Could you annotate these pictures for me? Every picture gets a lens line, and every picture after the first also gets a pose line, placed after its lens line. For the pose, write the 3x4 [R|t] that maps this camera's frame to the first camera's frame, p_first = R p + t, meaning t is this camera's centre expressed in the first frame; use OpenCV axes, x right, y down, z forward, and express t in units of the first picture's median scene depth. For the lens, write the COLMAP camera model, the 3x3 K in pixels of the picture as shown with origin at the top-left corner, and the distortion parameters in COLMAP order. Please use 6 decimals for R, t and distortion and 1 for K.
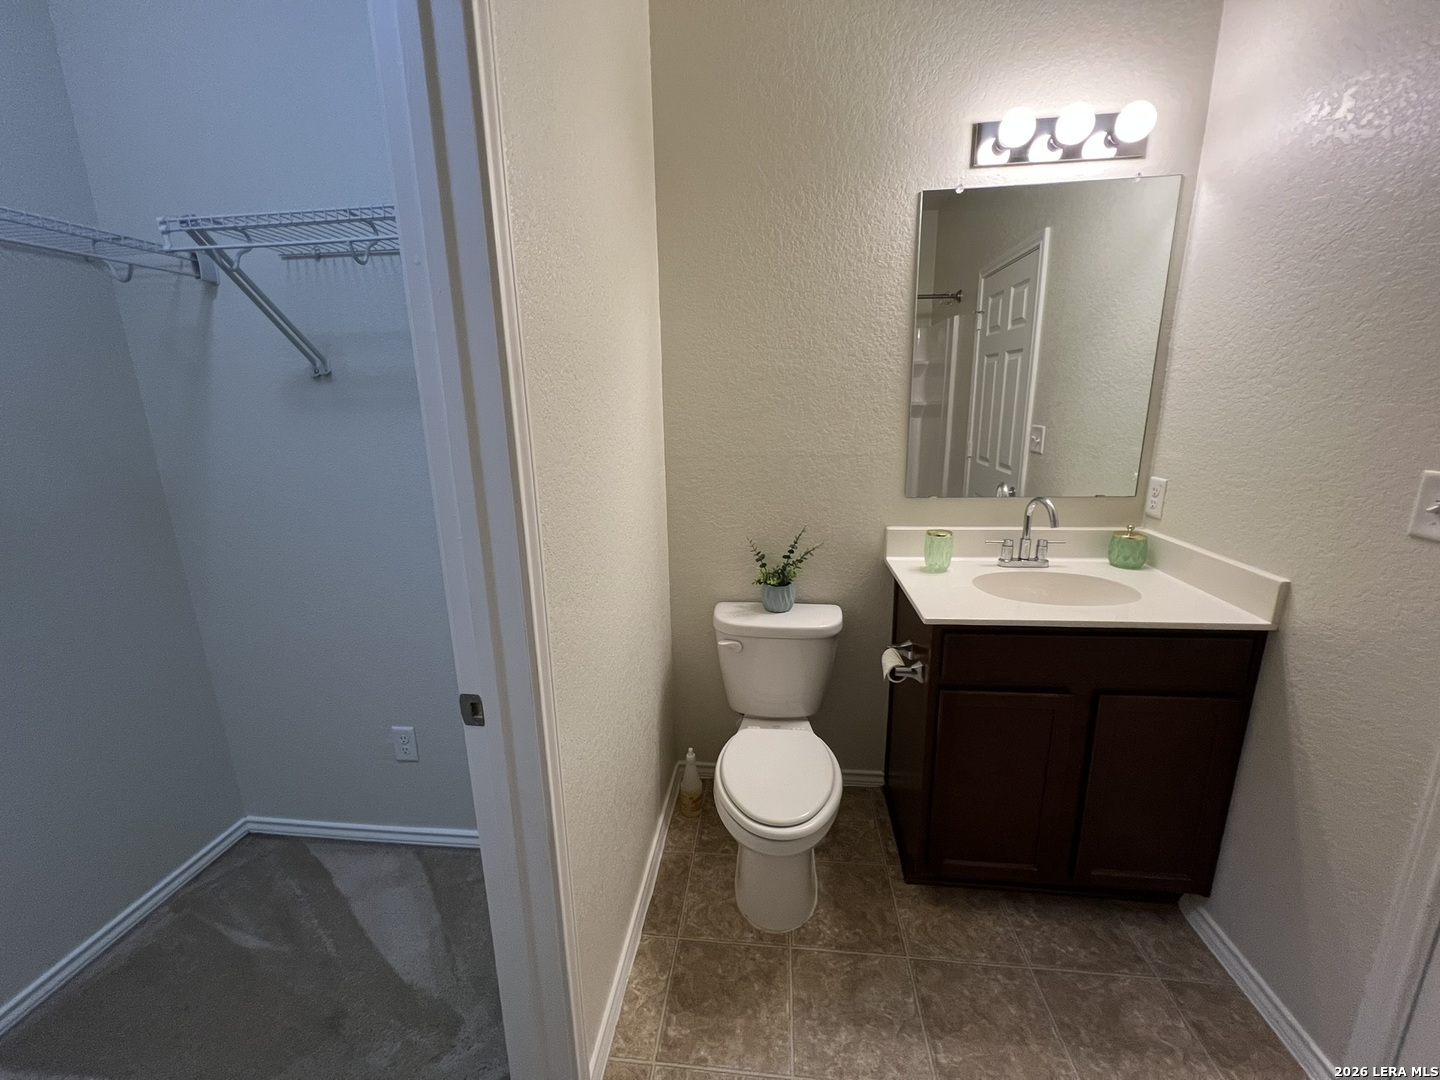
lens RADIAL K [[573.2, 0, 716.6], [0, 573.2, 536.7], [0, 0, 1]] dist [-0.000831, 0.000453]
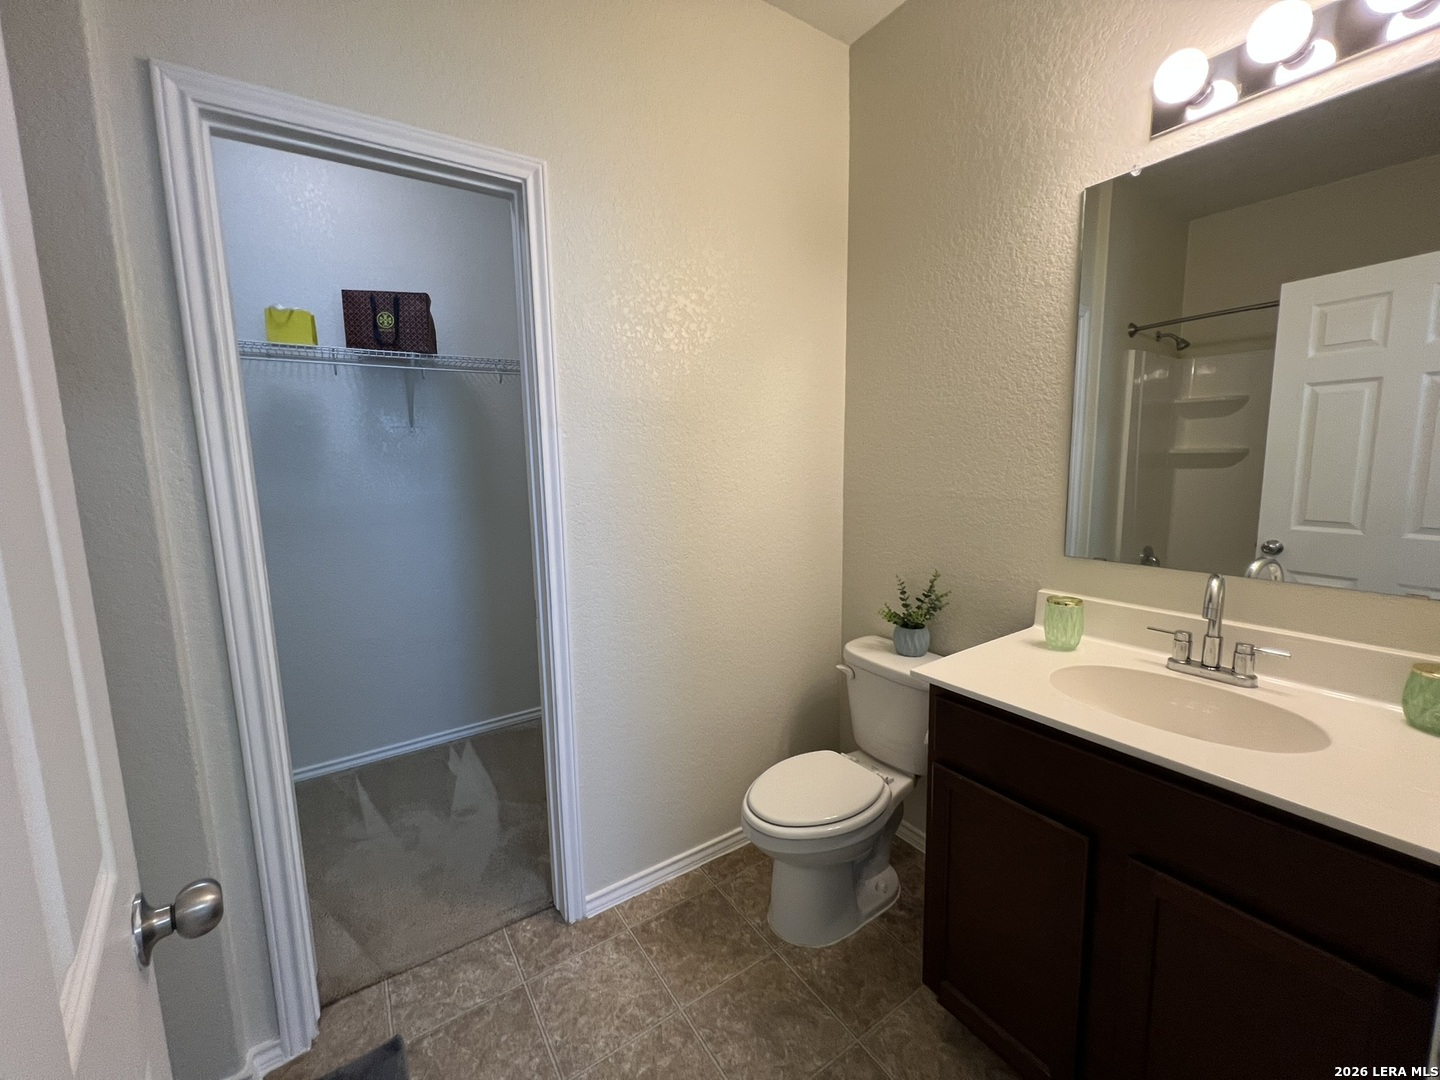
lens RADIAL K [[573.2, 0, 716.6], [0, 573.2, 536.7], [0, 0, 1]] dist [-0.000831, 0.000453]
pose [[0.643178, 0.110655, -0.757679, 0.701255], [-0.172374, 0.985028, -0.002466, -0.009486], [0.746063, 0.132191, 0.652623, 0.121379]]
